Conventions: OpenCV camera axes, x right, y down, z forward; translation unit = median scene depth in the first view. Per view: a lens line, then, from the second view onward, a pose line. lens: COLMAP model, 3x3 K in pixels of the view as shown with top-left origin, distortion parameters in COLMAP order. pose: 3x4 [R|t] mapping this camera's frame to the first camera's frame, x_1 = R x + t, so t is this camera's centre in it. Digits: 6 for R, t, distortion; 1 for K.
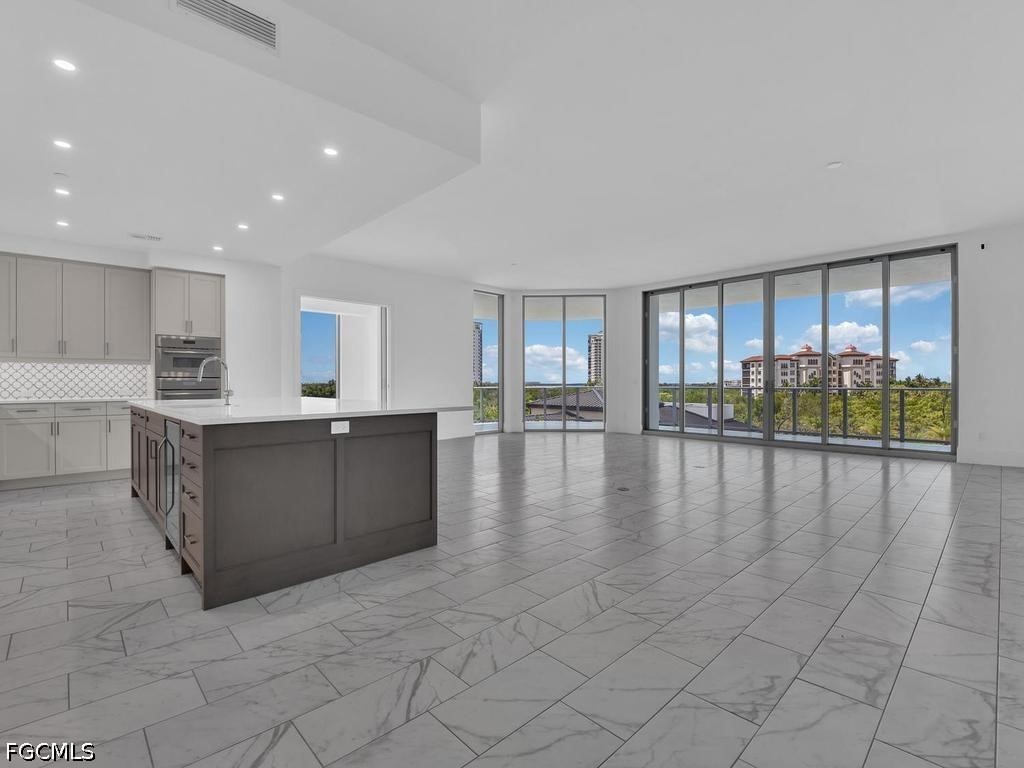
lens RADIAL K [[475.4, 0, 513.2], [0, 475.4, 379.6], [0, 0, 1]] dist [-0.002580, -0.001086]
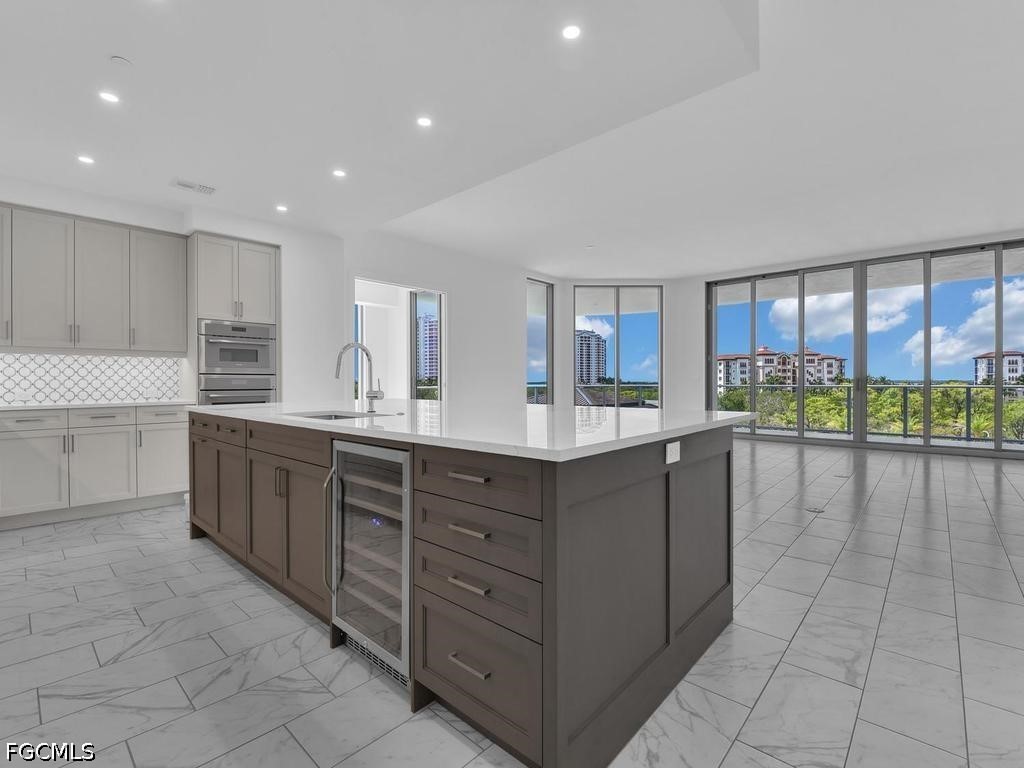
lens RADIAL K [[461.1, 0, 512.3], [0, 461.1, 390.7], [0, 0, 1]] dist [-0.007120, -0.000188]
pose [[0.997426, -0.002701, 0.071658, -0.217566], [0.000706, 0.999612, 0.027848, 0.001185], [-0.071705, -0.027726, 0.997040, 0.160456]]
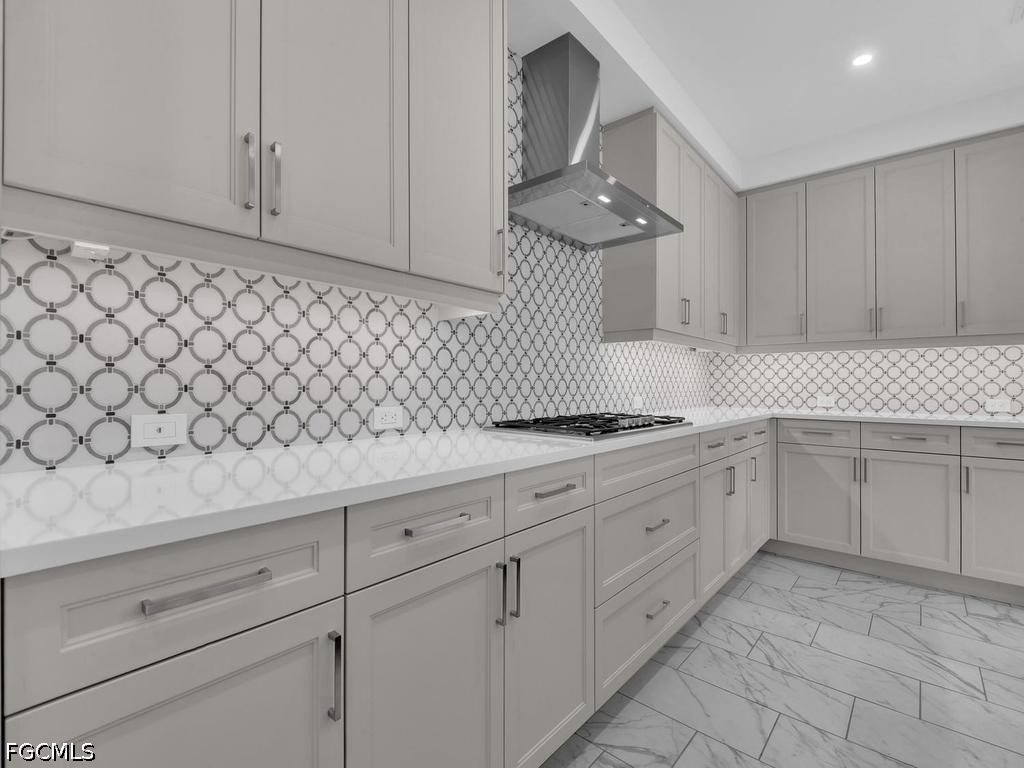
lens RADIAL K [[475.4, 0, 513.2], [0, 475.4, 379.6], [0, 0, 1]] dist [-0.002580, -0.001086]
pose [[0.098897, -0.006986, -0.995073, -0.306836], [0.000652, 0.999976, -0.006956, 0.002794], [0.995097, 0.000039, 0.098899, 0.362558]]
